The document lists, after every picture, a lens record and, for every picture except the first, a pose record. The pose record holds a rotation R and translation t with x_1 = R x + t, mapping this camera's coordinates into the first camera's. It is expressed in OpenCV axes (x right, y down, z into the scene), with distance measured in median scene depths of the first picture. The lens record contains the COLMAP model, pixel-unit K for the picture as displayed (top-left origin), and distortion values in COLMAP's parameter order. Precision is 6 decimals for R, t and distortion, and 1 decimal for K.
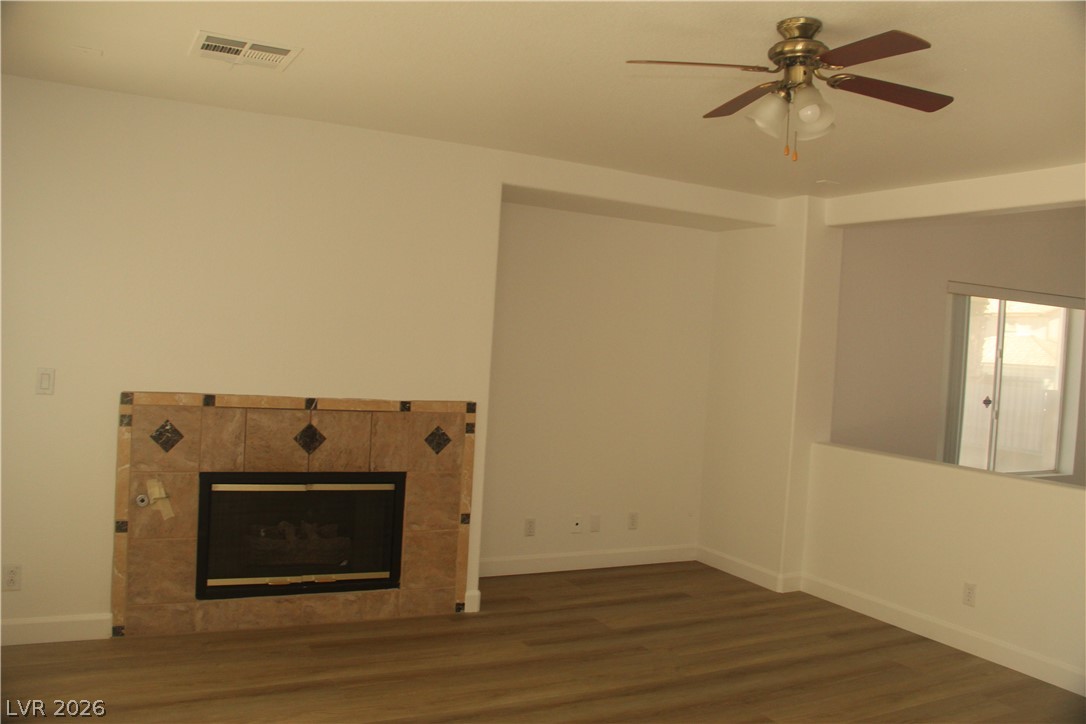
lens RADIAL K [[896.4, 0, 543.5], [0, 896.4, 356.1], [0, 0, 1]] dist [-0.176277, 0.140281]
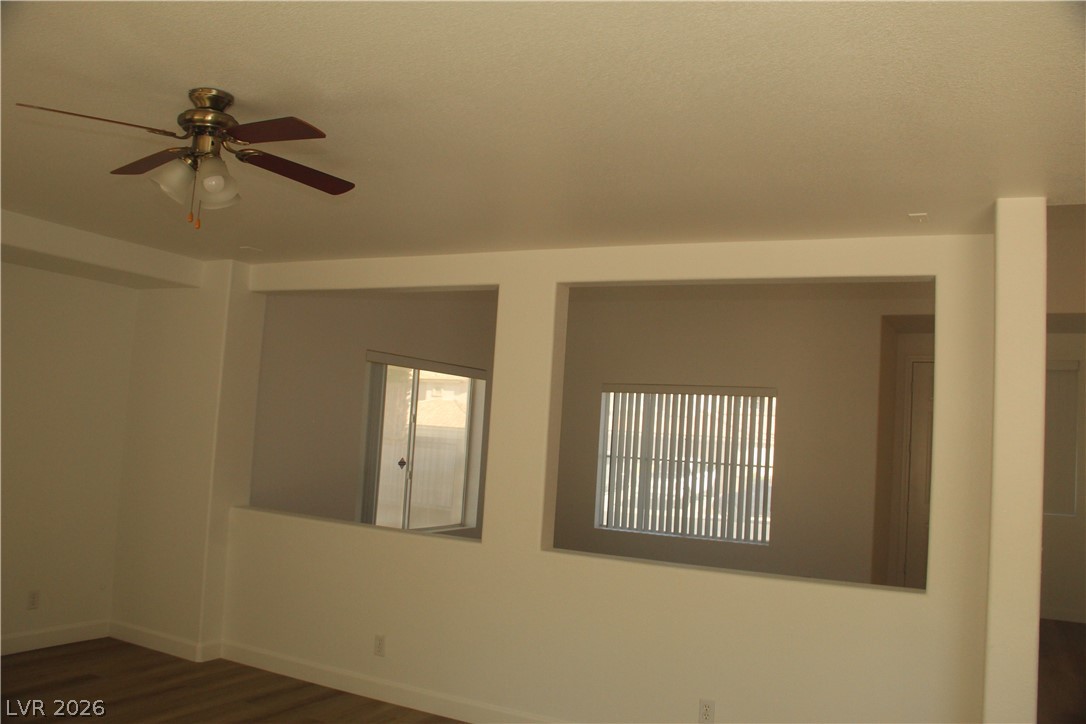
lens RADIAL K [[896.4, 0, 538.3], [0, 896.4, 362.9], [0, 0, 1]] dist [-0.176277, 0.140281]
pose [[0.820919, 0.040403, 0.569614, 0.024601], [-0.005377, 0.997997, -0.063039, -0.004344], [-0.571020, 0.048687, 0.819491, -0.019957]]
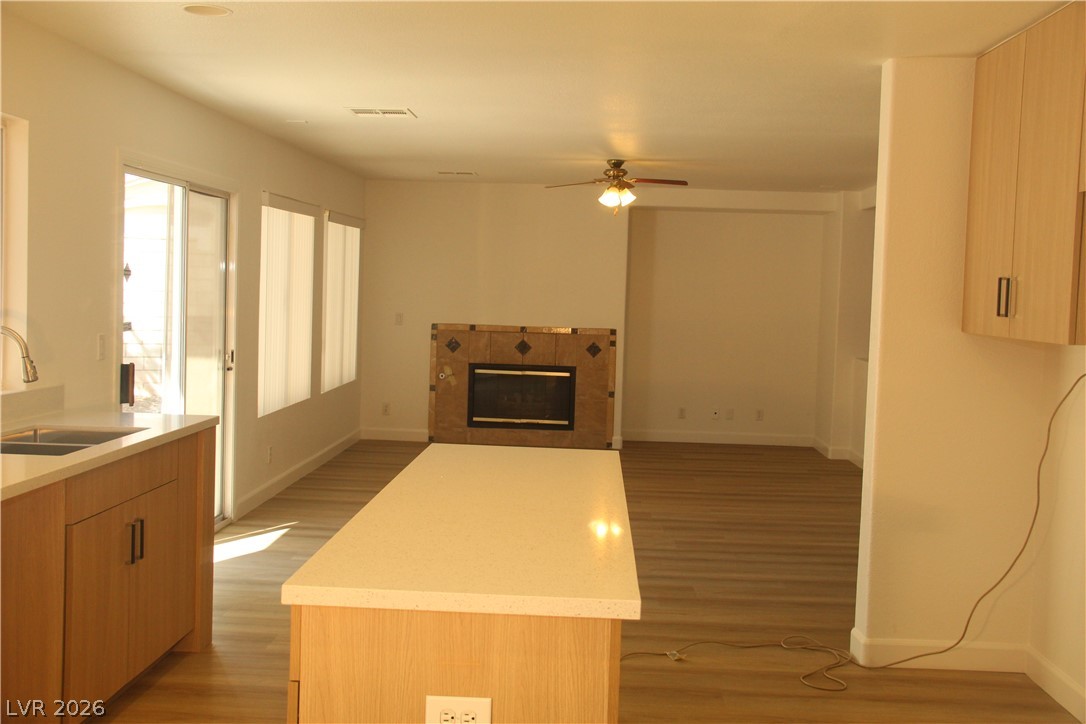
lens RADIAL K [[1174.2, 0, 538.7], [0, 1174.2, 360.8], [0, 0, 1]] dist [0.022107, 0.000000]
pose [[0.867661, -0.004644, -0.497134, 1.006759], [0.014544, 0.999765, 0.016046, 0.078277], [0.496943, -0.021153, 0.867525, -1.175760]]
